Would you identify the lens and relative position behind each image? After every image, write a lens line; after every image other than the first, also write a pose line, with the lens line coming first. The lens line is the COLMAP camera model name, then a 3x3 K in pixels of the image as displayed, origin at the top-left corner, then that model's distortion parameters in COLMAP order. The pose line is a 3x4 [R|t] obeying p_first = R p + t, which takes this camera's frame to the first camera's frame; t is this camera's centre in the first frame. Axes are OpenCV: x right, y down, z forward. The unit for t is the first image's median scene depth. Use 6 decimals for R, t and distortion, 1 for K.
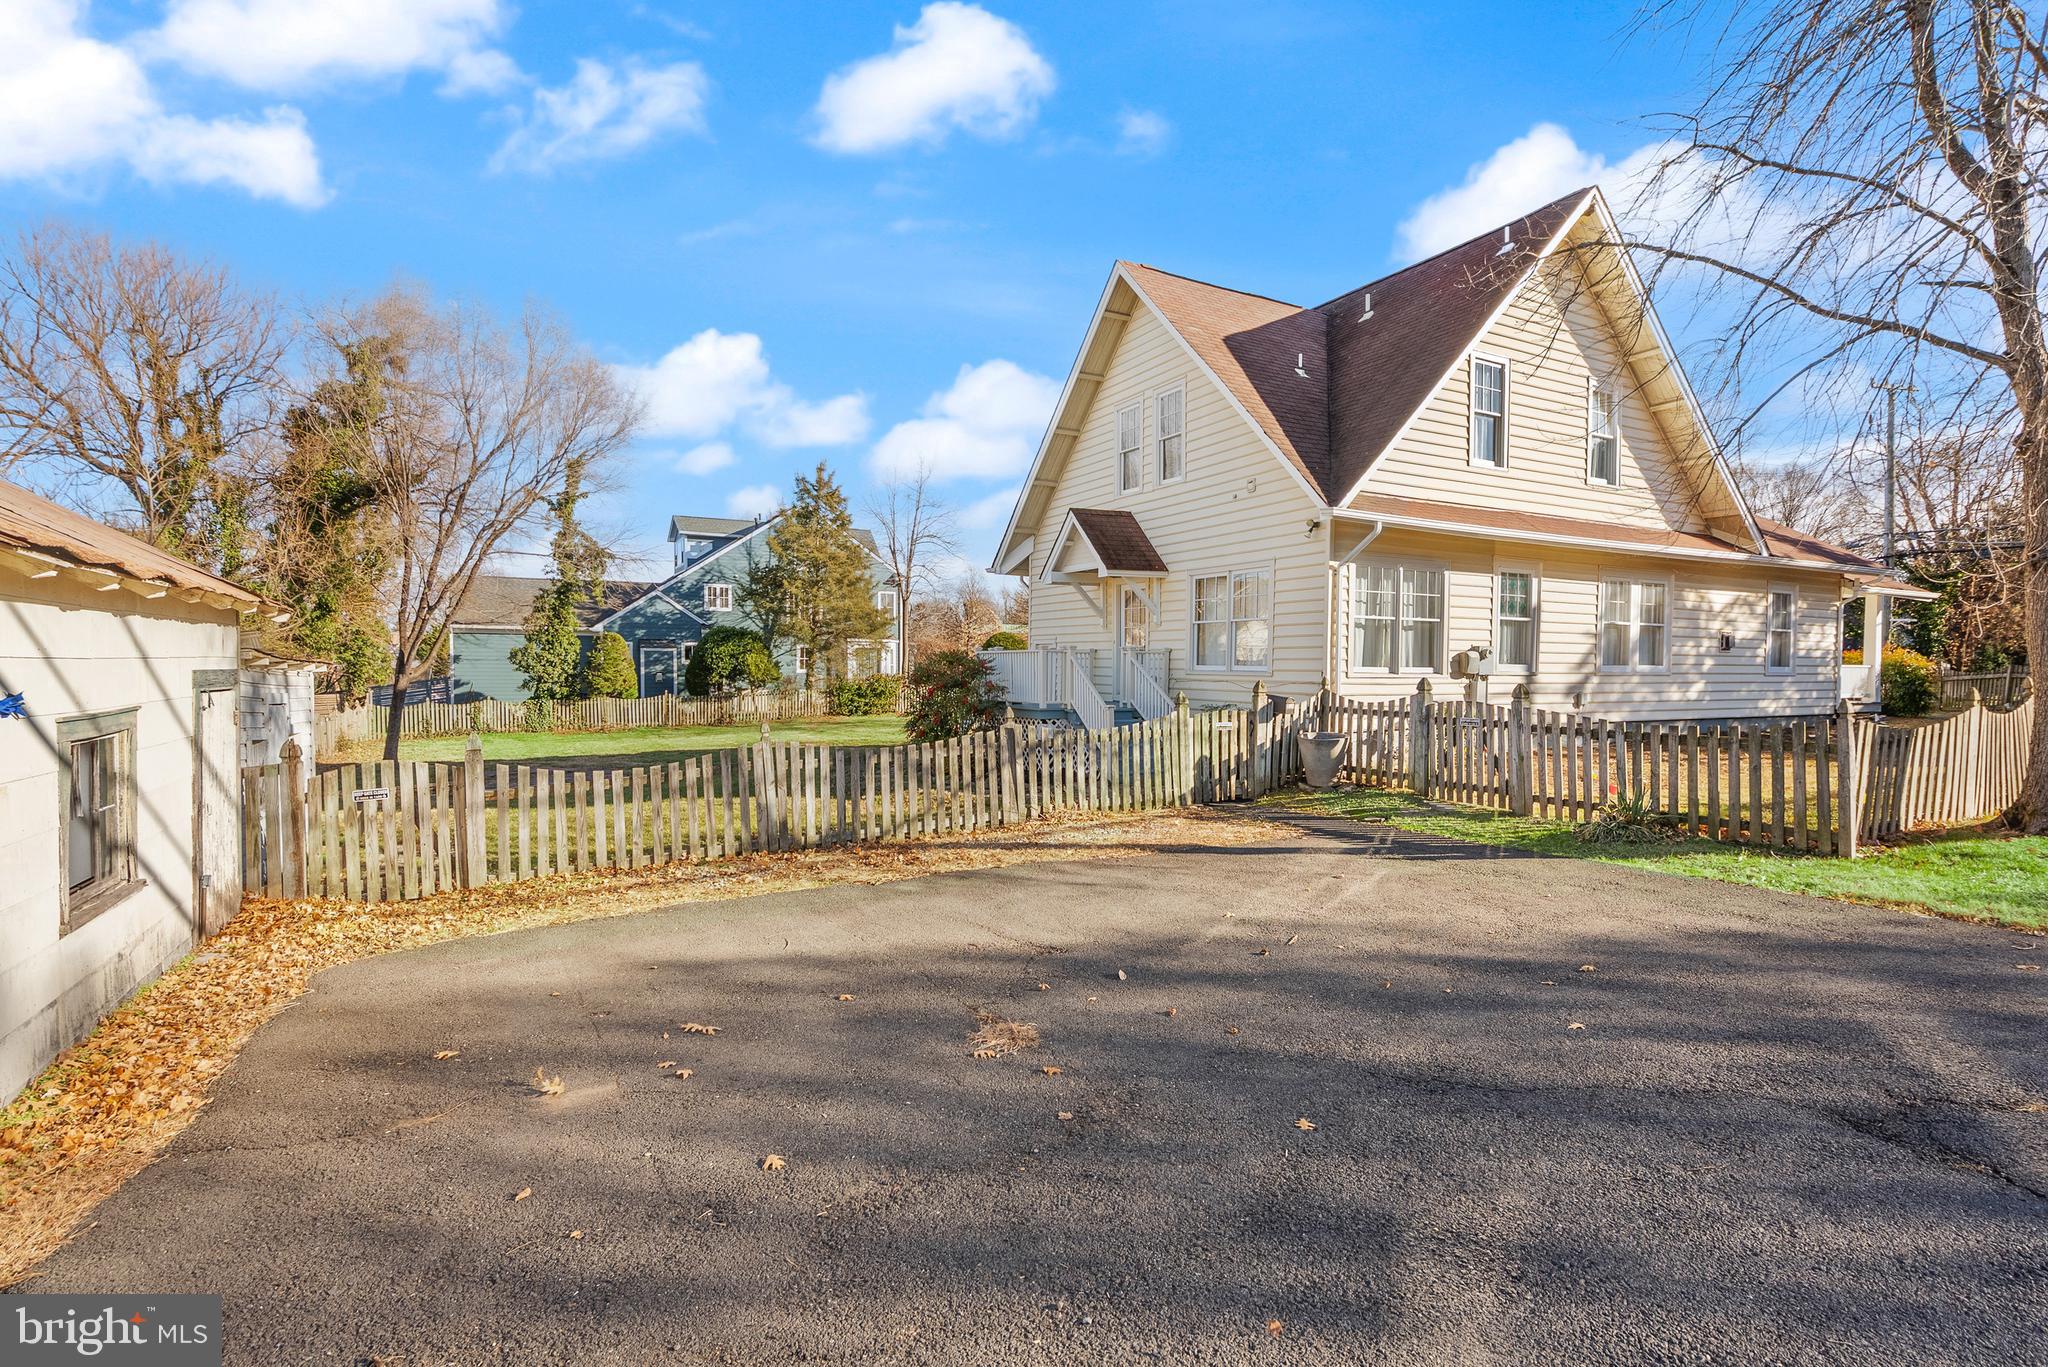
lens RADIAL K [[933.9, 0, 1024.0], [0, 933.9, 683.5], [0, 0, 1]] dist [0.000363, 0.000027]
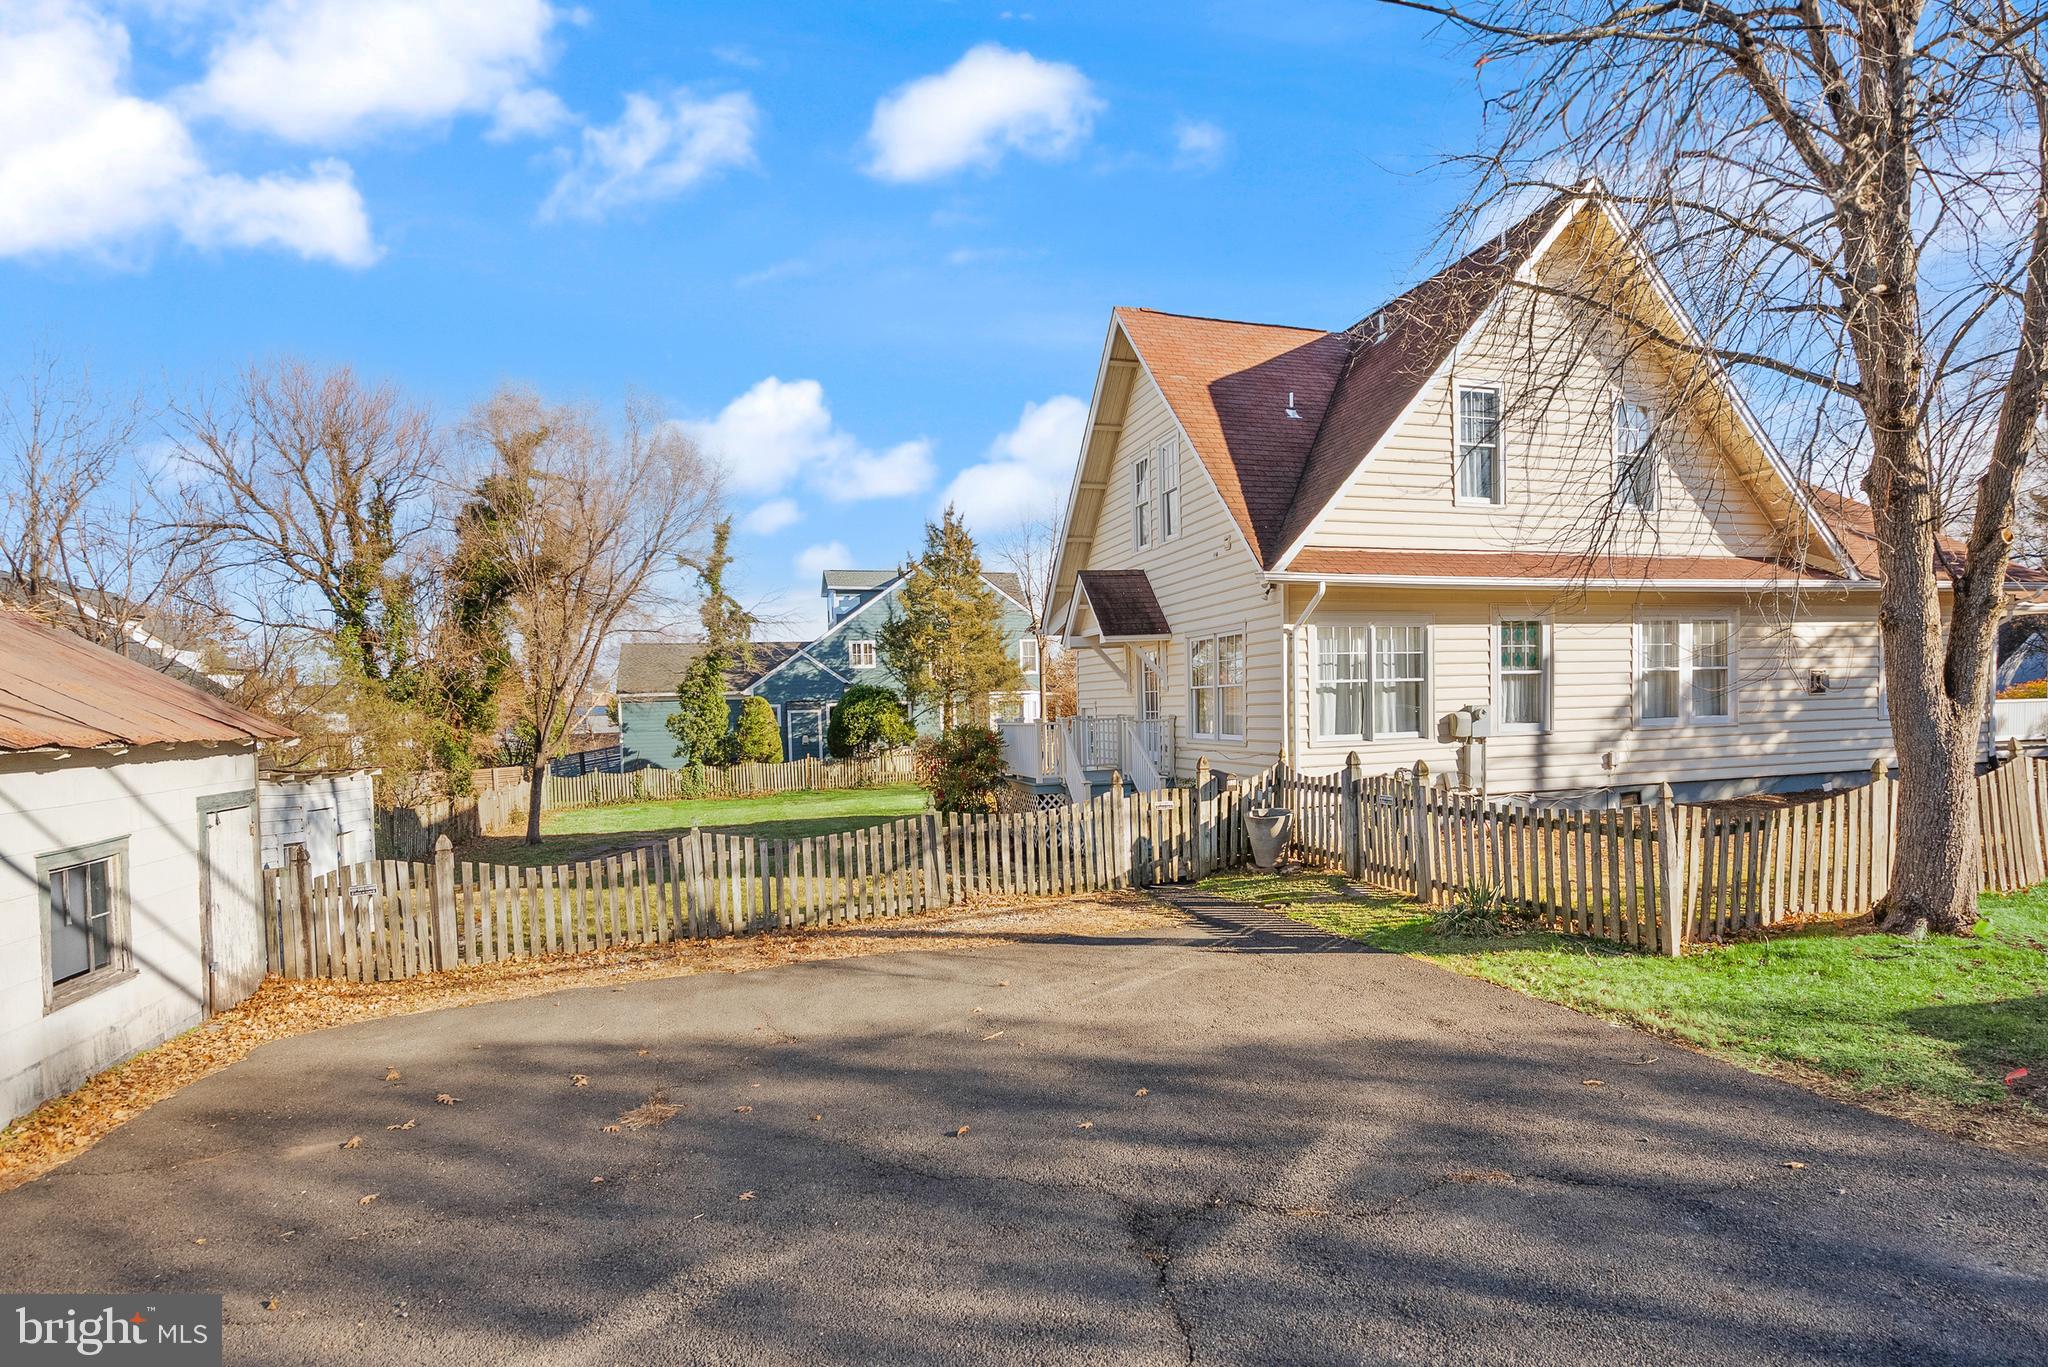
lens RADIAL K [[1035.5, 0, 1021.0], [0, 1035.5, 722.5], [0, 0, 1]] dist [-0.004163, 0.000684]
pose [[0.977644, -0.040921, -0.206247, 0.294192], [0.040076, 0.999162, -0.008275, -0.036518], [0.206413, -0.000175, 0.978465, -0.074601]]
